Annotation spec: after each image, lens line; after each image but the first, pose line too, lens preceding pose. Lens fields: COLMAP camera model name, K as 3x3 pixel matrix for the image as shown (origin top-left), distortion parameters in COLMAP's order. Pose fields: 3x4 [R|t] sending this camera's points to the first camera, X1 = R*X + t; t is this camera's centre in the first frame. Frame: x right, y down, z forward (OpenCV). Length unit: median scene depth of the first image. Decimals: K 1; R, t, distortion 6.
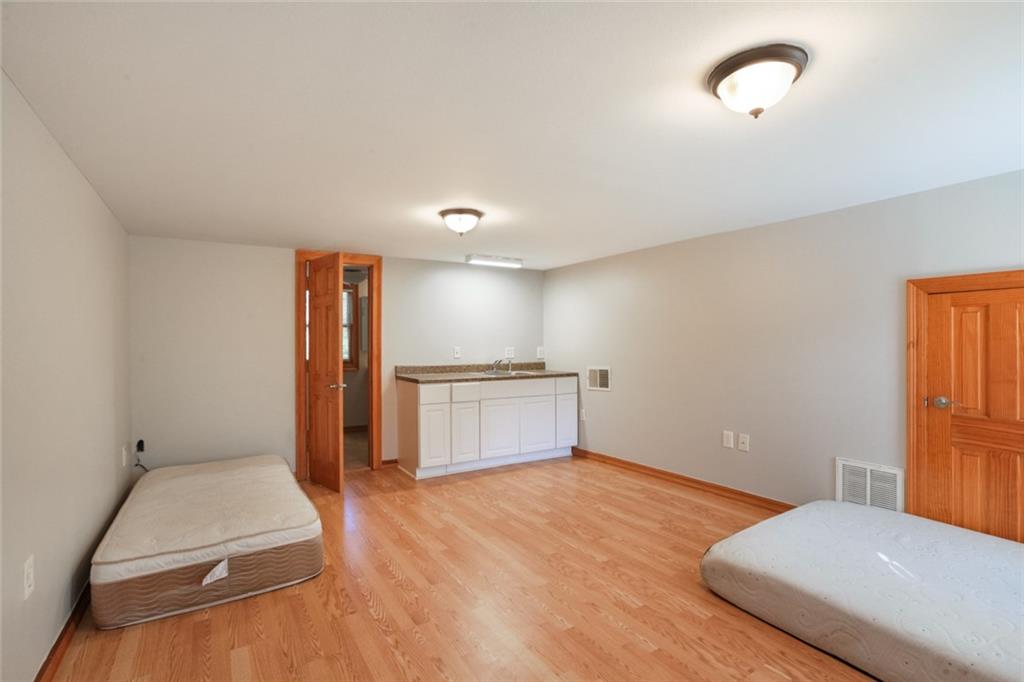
lens RADIAL K [[493.9, 0, 512.0], [0, 493.9, 341.0], [0, 0, 1]] dist [-0.060778, 0.034378]
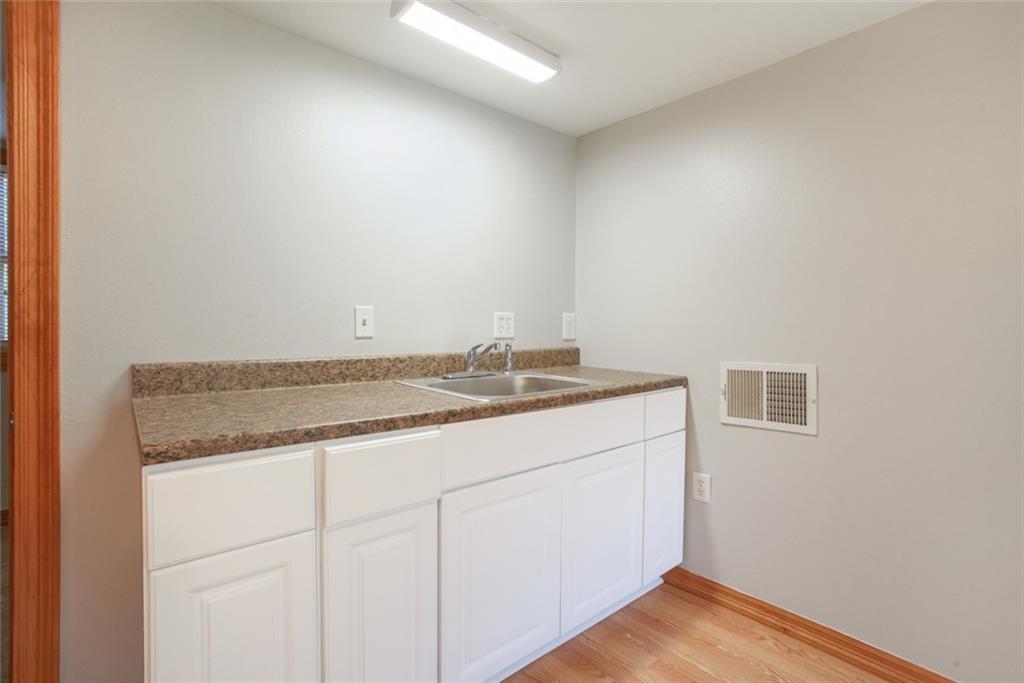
lens RADIAL K [[493.9, 0, 512.0], [0, 493.9, 341.5], [0, 0, 1]] dist [-0.060778, 0.034378]
pose [[0.990791, 0.004856, 0.135312, -0.055683], [-0.010382, 0.999139, 0.040162, 0.022625], [-0.135000, -0.041197, 0.989989, 0.647913]]
